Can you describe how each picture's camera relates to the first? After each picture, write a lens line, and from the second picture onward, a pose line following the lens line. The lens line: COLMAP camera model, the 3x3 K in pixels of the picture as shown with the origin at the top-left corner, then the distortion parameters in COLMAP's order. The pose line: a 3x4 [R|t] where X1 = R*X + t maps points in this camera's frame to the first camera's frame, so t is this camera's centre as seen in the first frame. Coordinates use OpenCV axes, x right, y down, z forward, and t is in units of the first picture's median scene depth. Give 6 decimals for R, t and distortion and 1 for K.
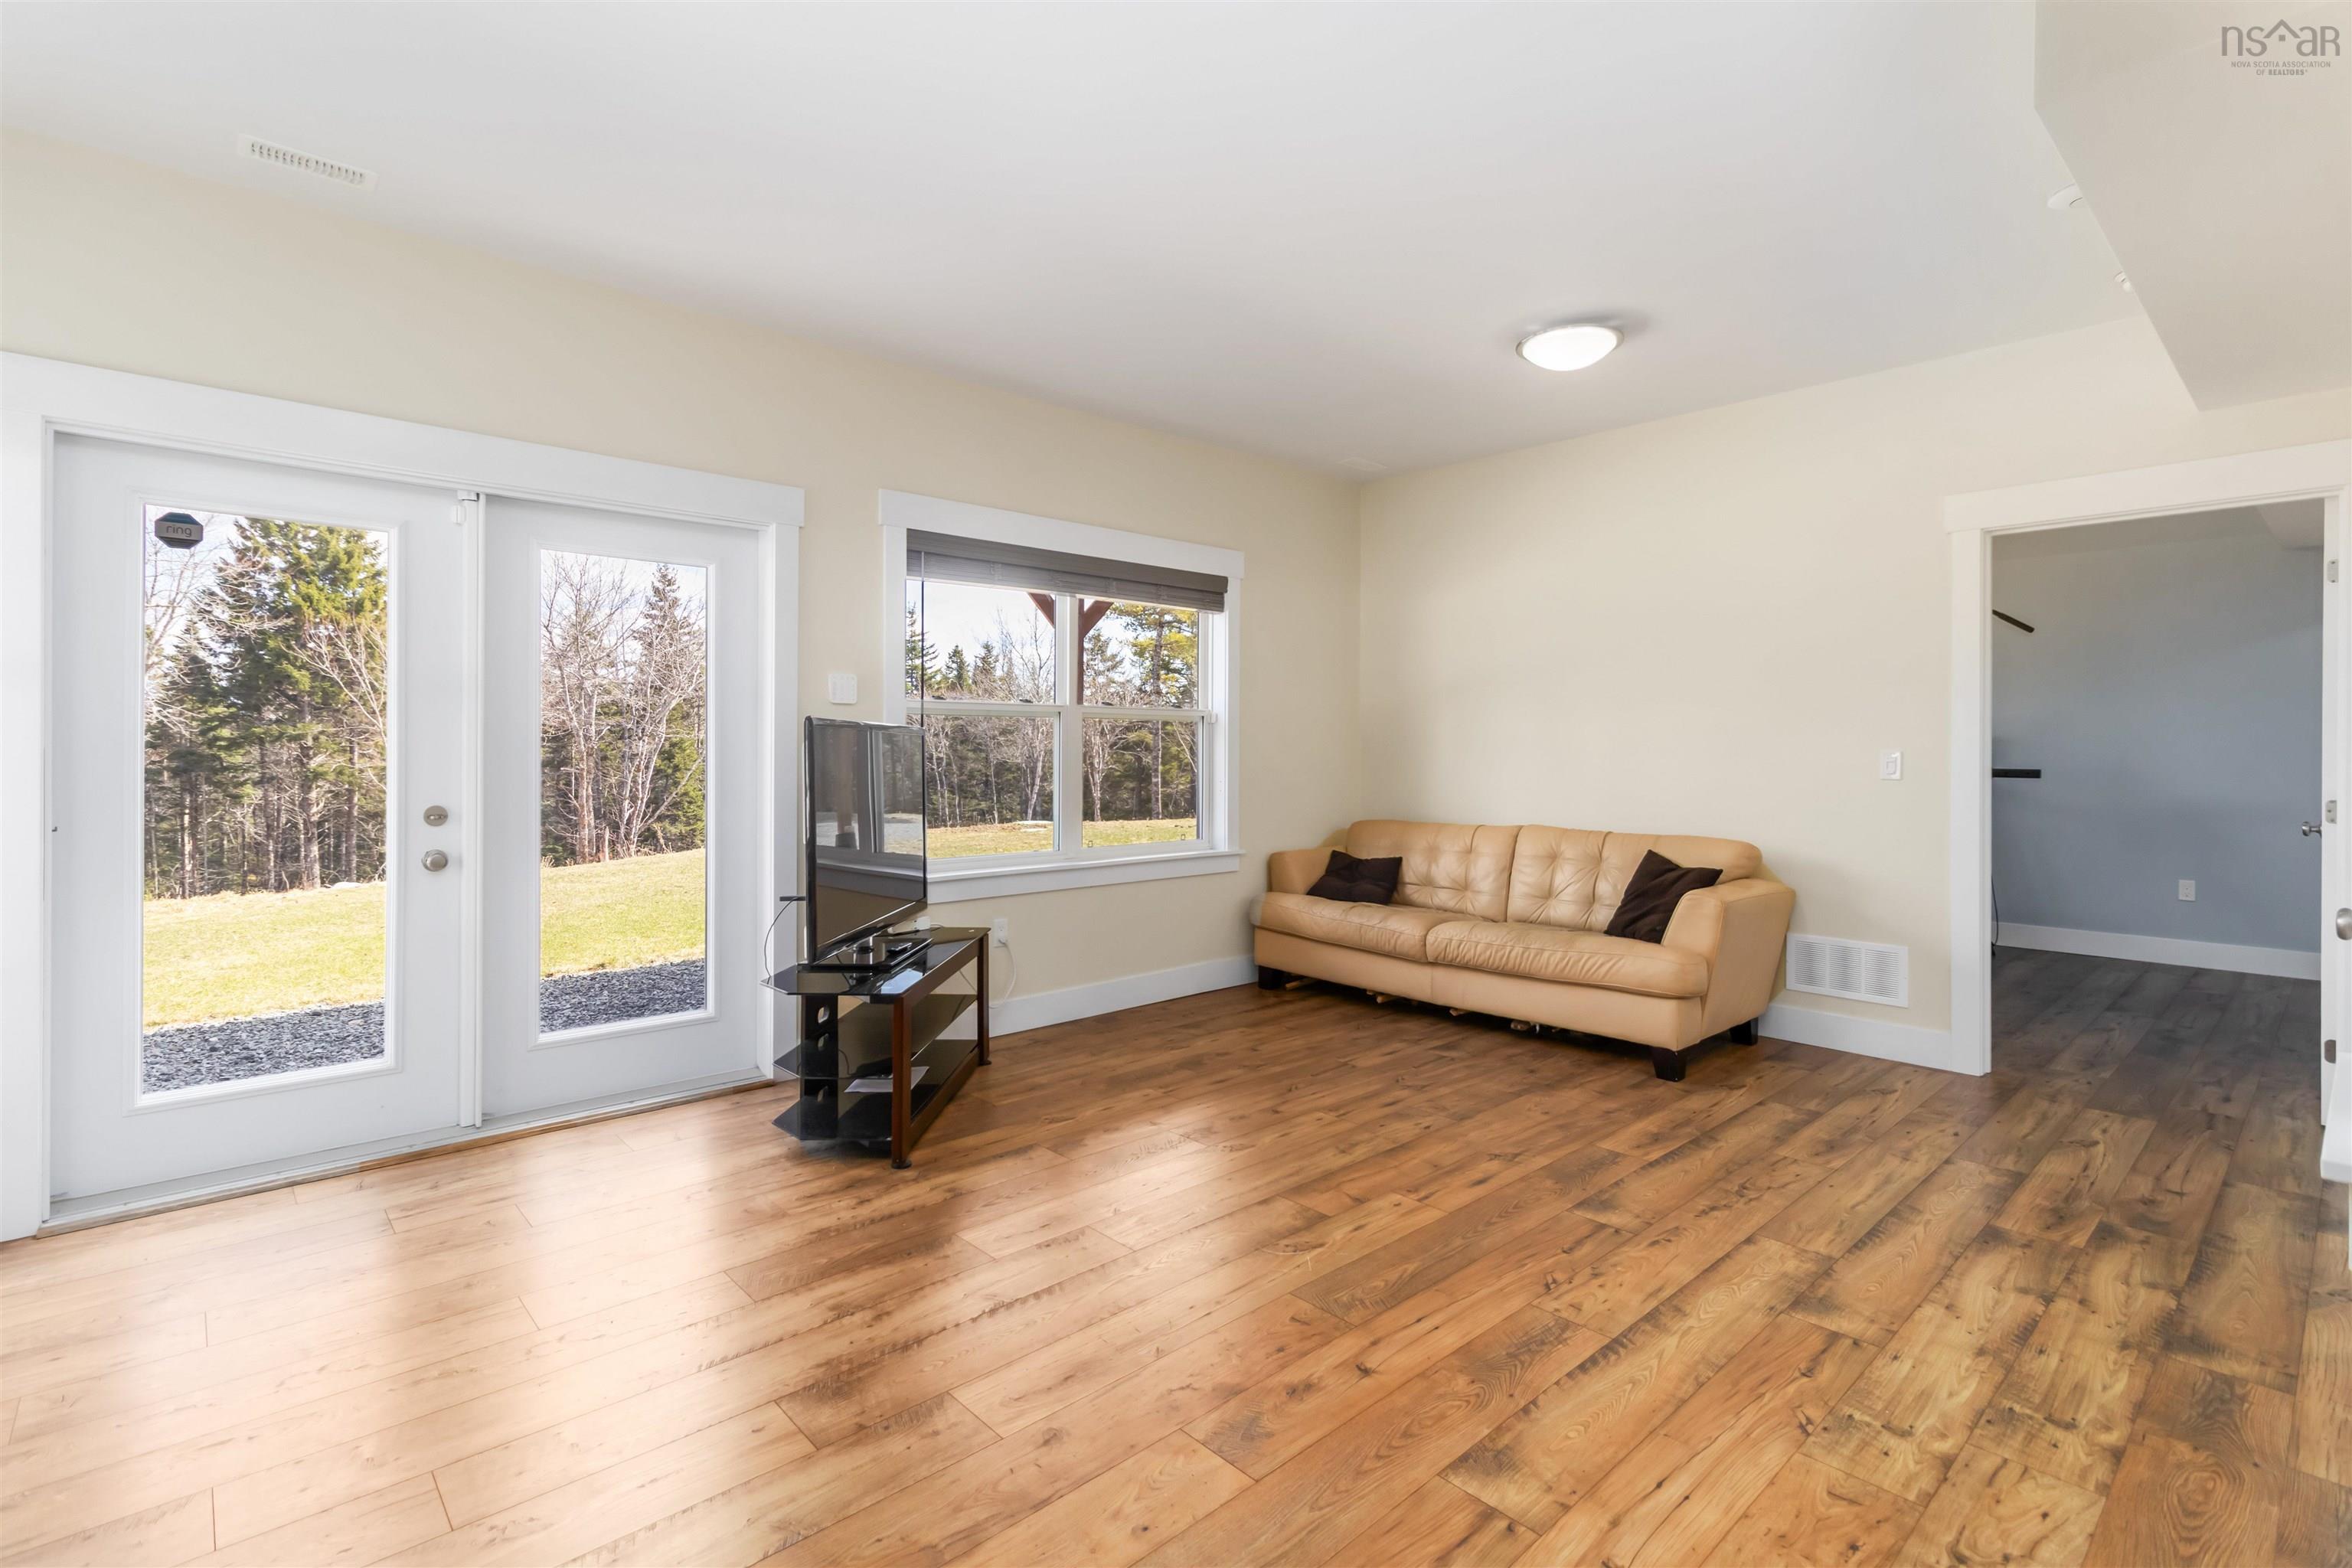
lens RADIAL K [[1092.5, 0, 1179.6], [0, 1092.5, 741.5], [0, 0, 1]] dist [0.004060, 0.000664]
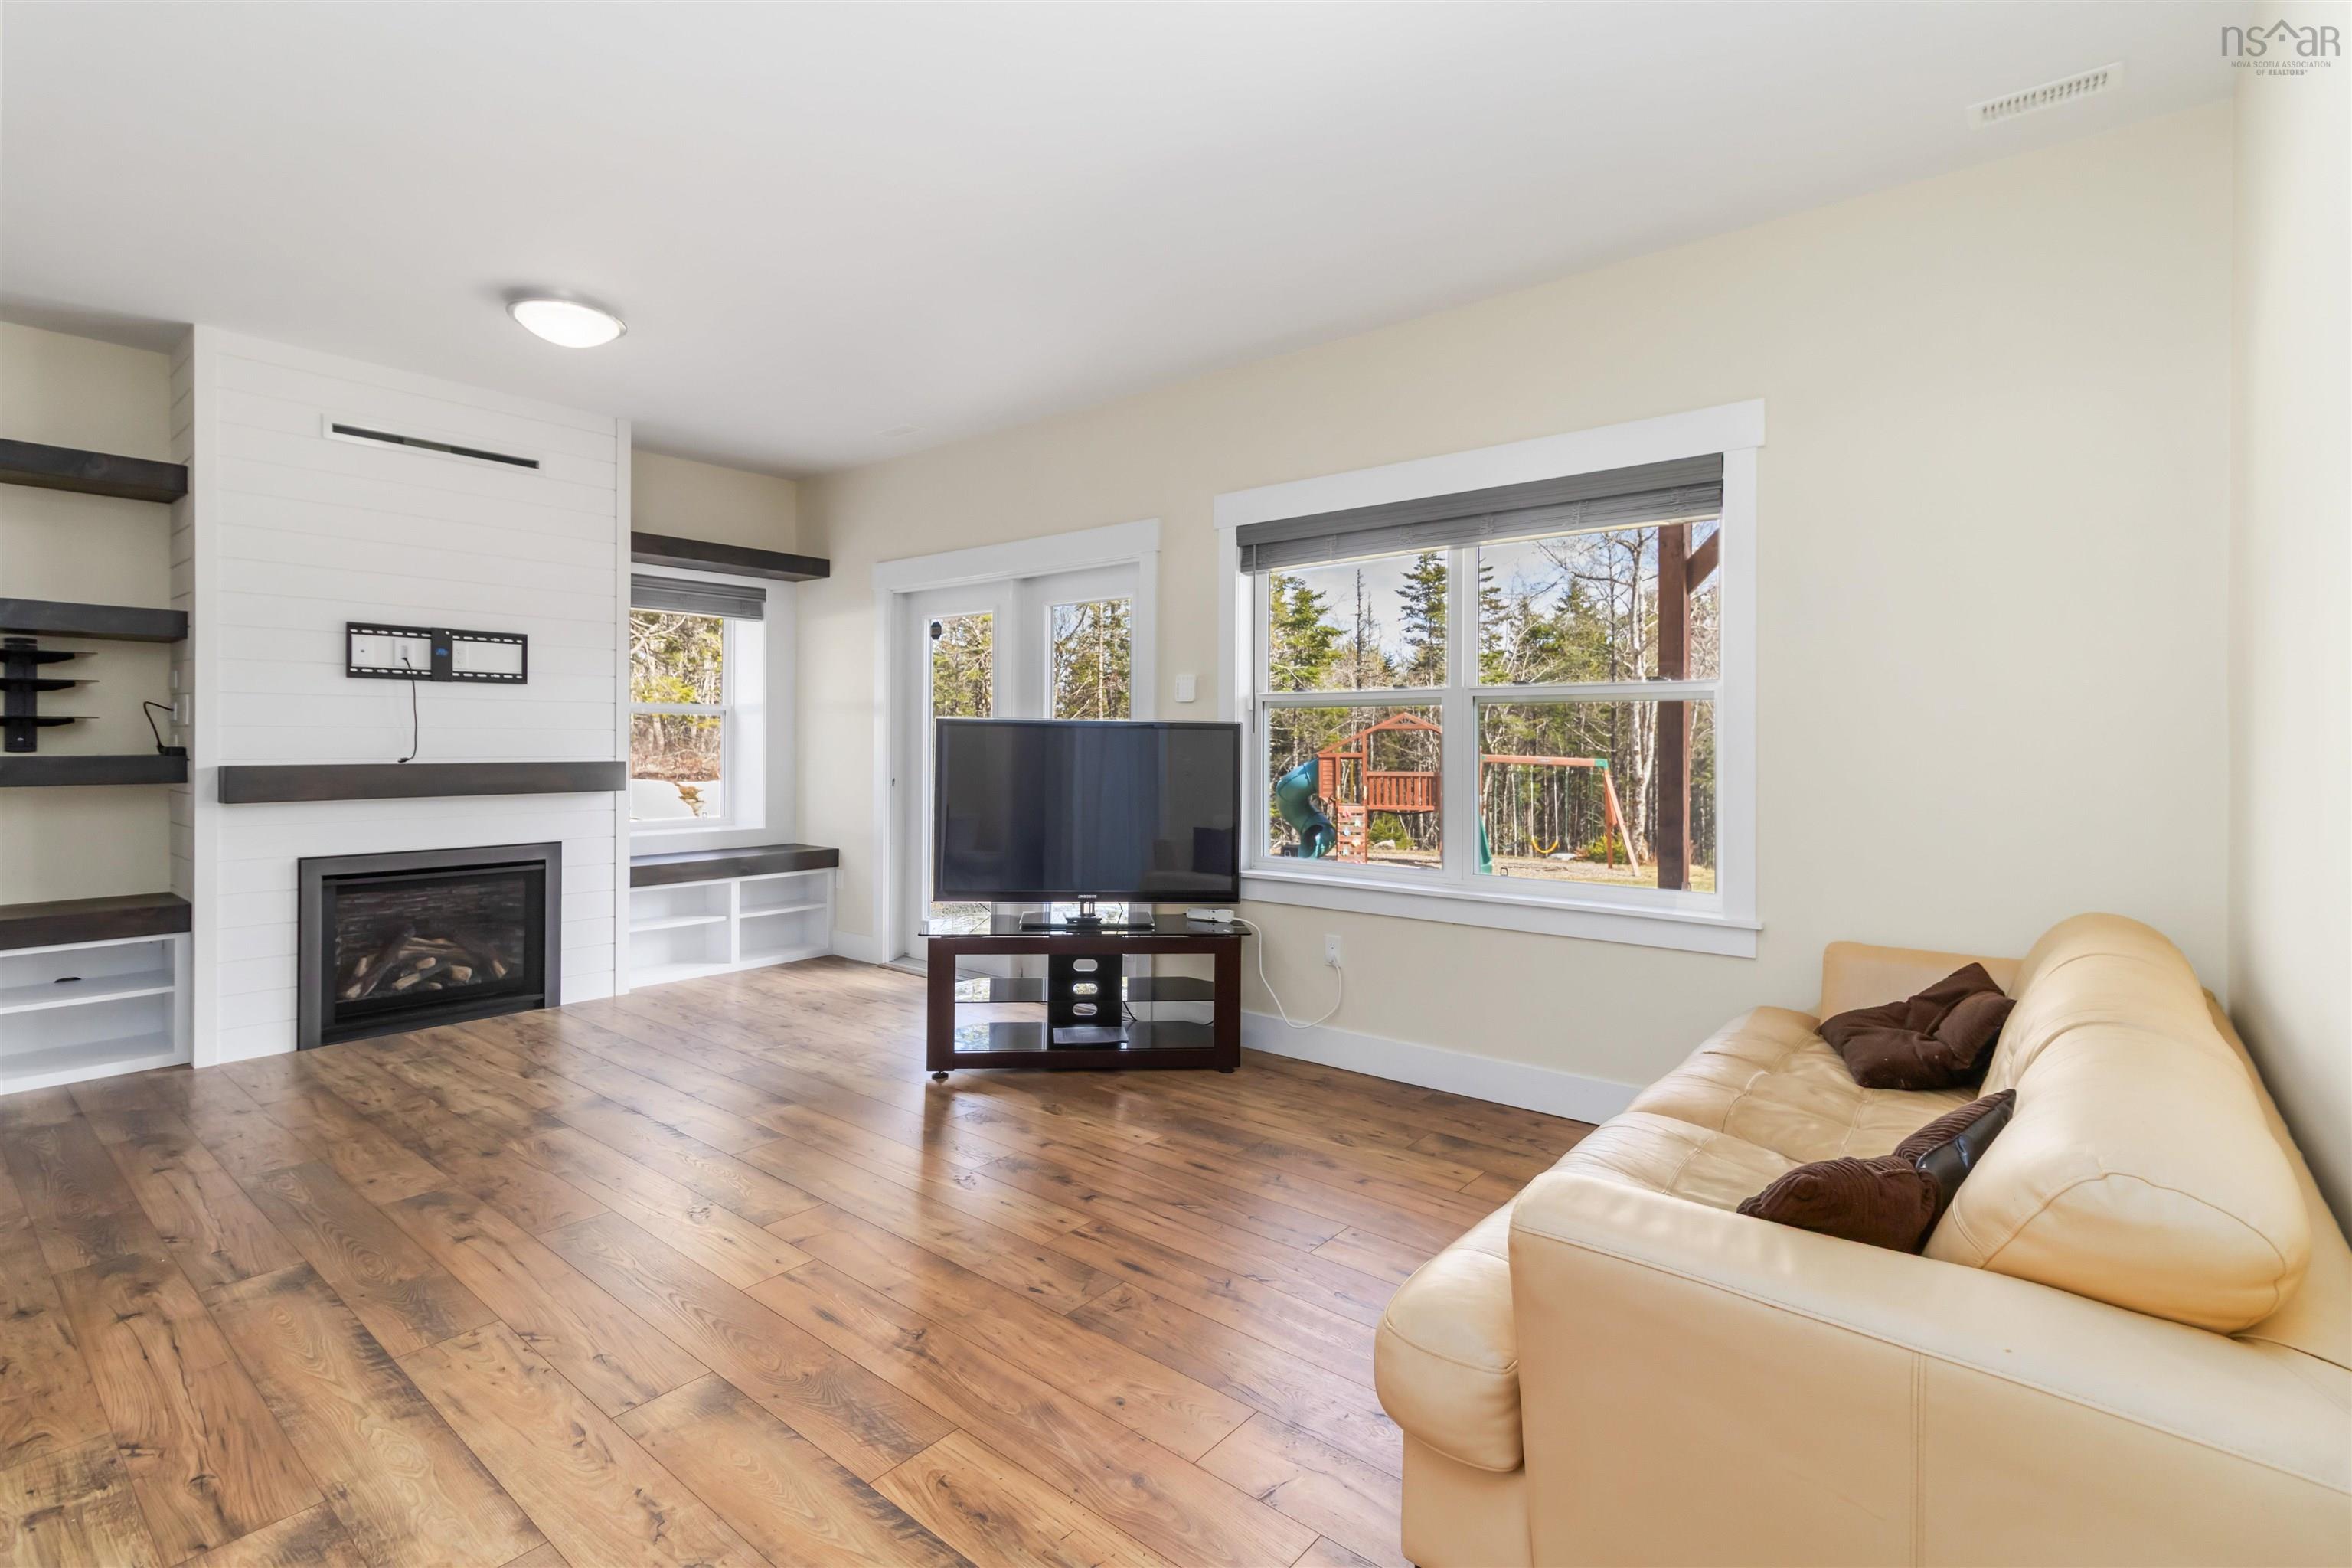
lens RADIAL K [[1092.5, 0, 1179.6], [0, 1092.5, 741.5], [0, 0, 1]] dist [0.004060, 0.000664]
pose [[0.141593, -0.001289, -0.989924, 0.718518], [0.002605, 0.999996, -0.000930, 0.005015], [0.989921, -0.002447, 0.141596, 0.770846]]
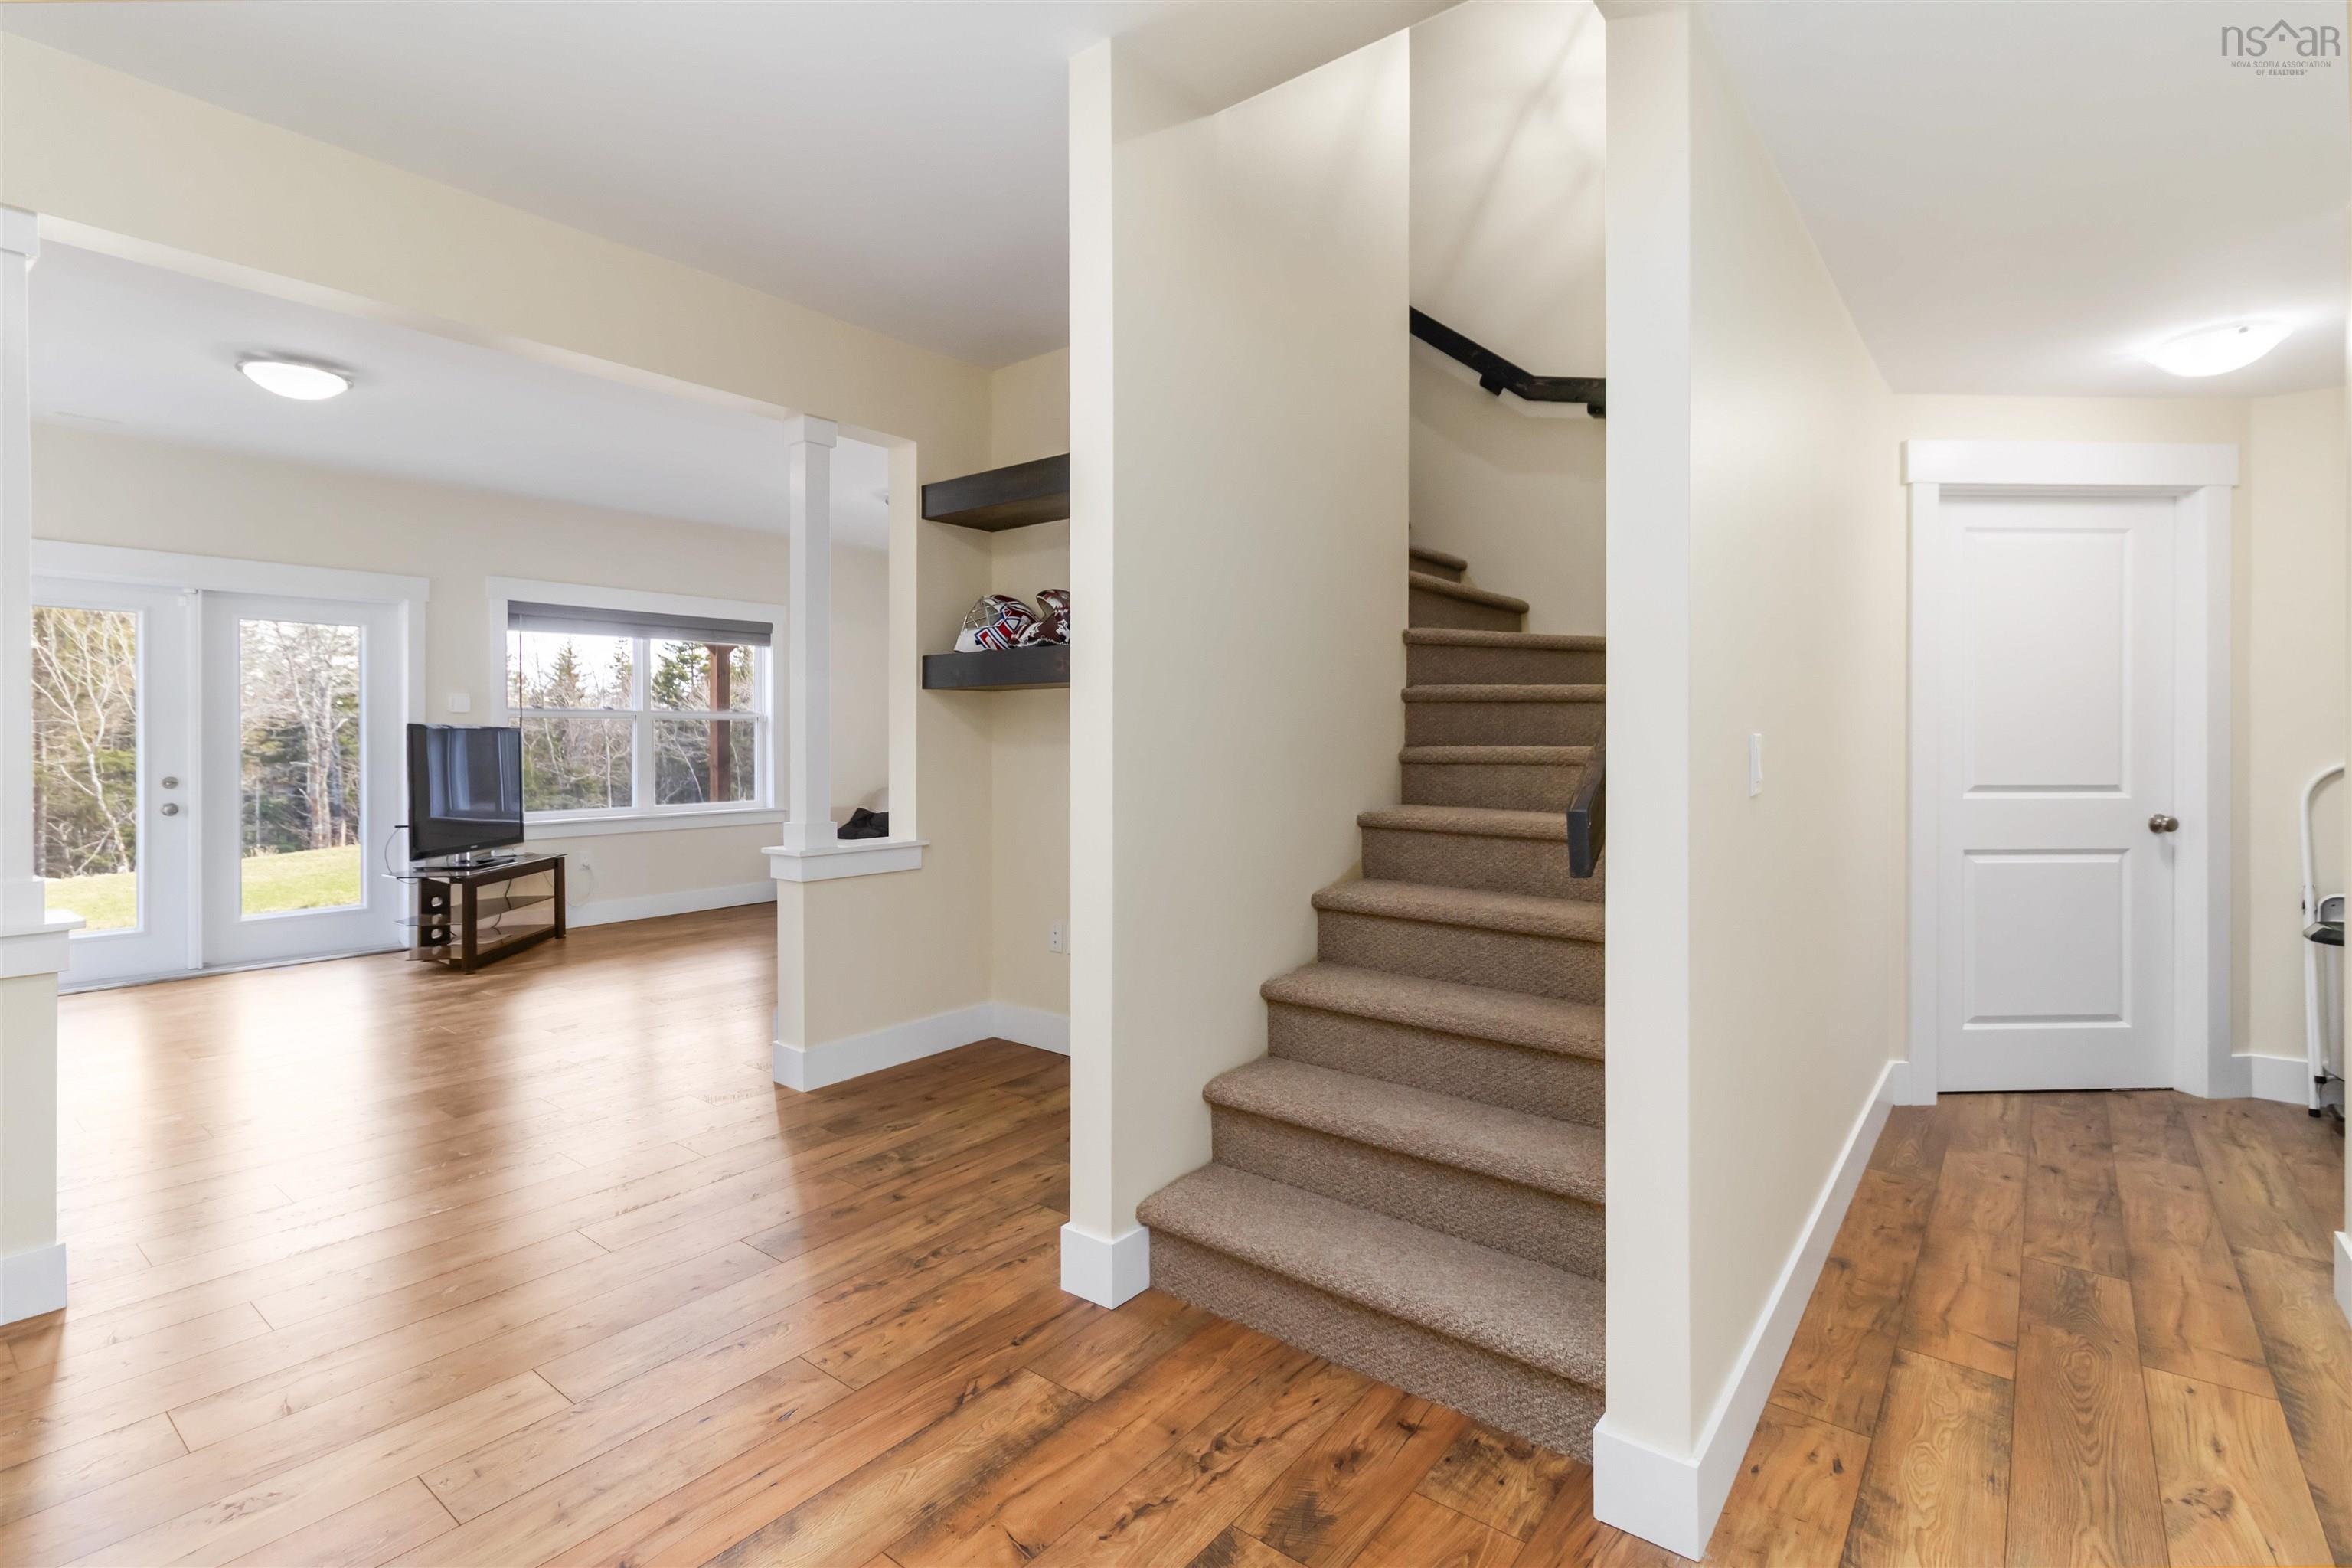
lens RADIAL K [[1092.5, 0, 1179.6], [0, 1092.5, 741.5], [0, 0, 1]] dist [0.004060, 0.000664]
pose [[0.986819, -0.006049, 0.161716, 0.425653], [0.004480, 0.999939, 0.010061, -0.003603], [-0.161767, -0.009204, 0.986786, -0.671876]]
